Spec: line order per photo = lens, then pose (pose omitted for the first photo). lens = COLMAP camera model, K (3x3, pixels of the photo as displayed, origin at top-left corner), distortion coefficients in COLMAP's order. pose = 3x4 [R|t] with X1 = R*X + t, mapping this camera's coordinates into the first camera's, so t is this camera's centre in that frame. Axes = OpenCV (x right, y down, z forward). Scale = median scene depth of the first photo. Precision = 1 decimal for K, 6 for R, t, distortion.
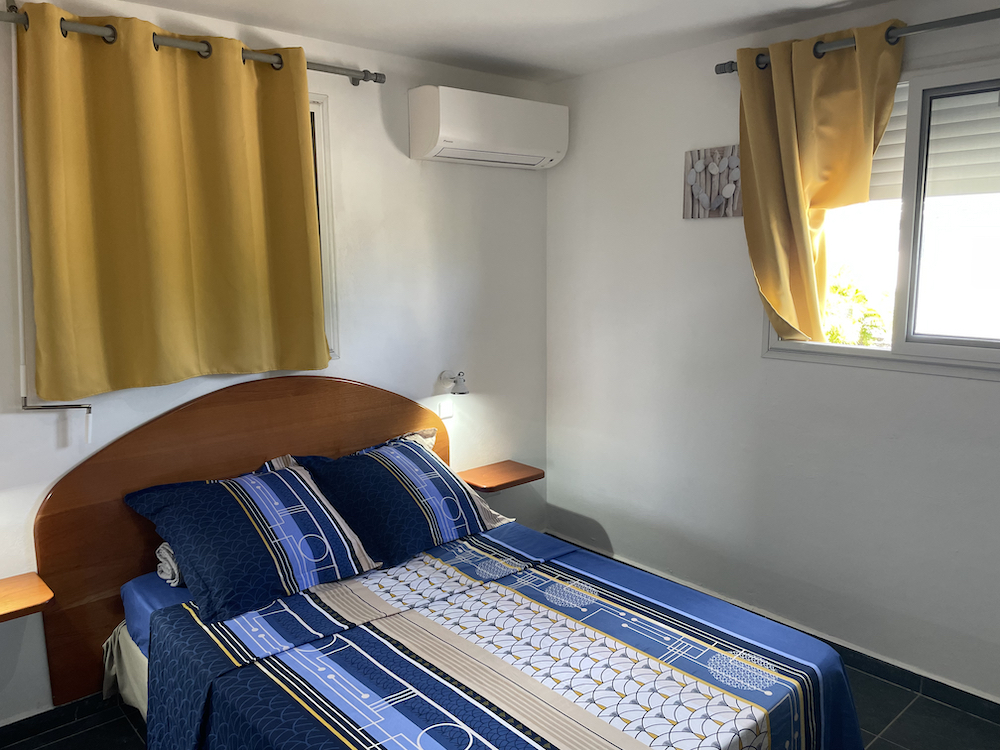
lens RADIAL K [[758.9, 0, 500.6], [0, 758.9, 369.6], [0, 0, 1]] dist [0.060306, -0.041997]
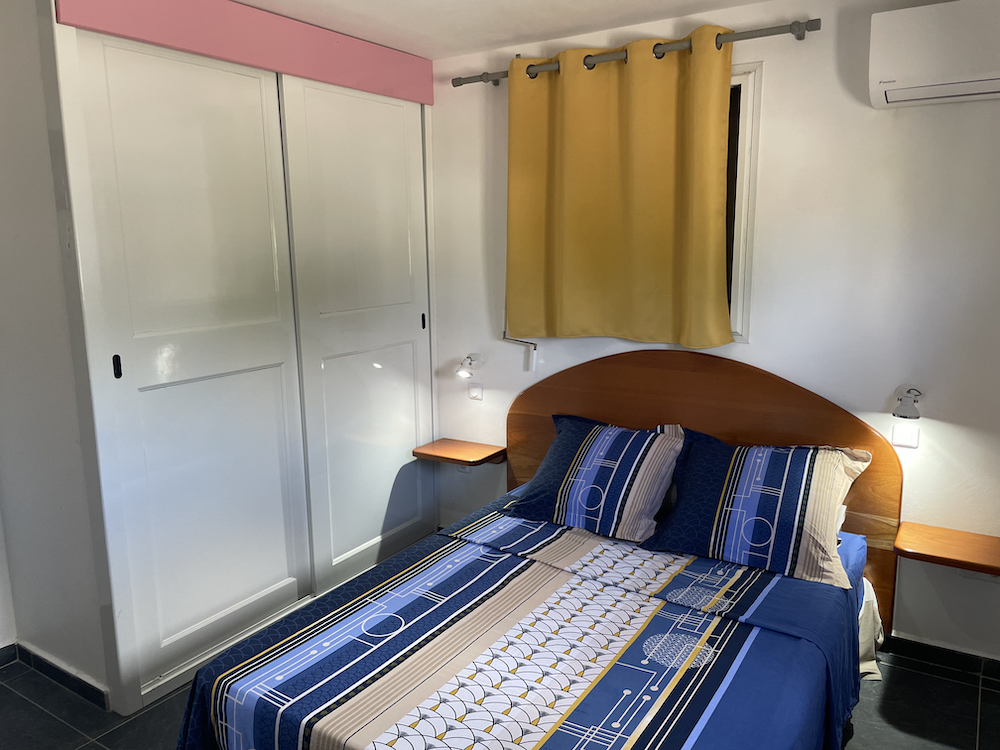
lens RADIAL K [[758.9, 0, 499.4], [0, 758.9, 379.6], [0, 0, 1]] dist [0.060306, -0.041997]
pose [[0.265237, 0.186510, -0.945972, 0.753113], [-0.133988, 0.978723, 0.155399, -0.094490], [0.954828, 0.085532, 0.284583, 0.537527]]
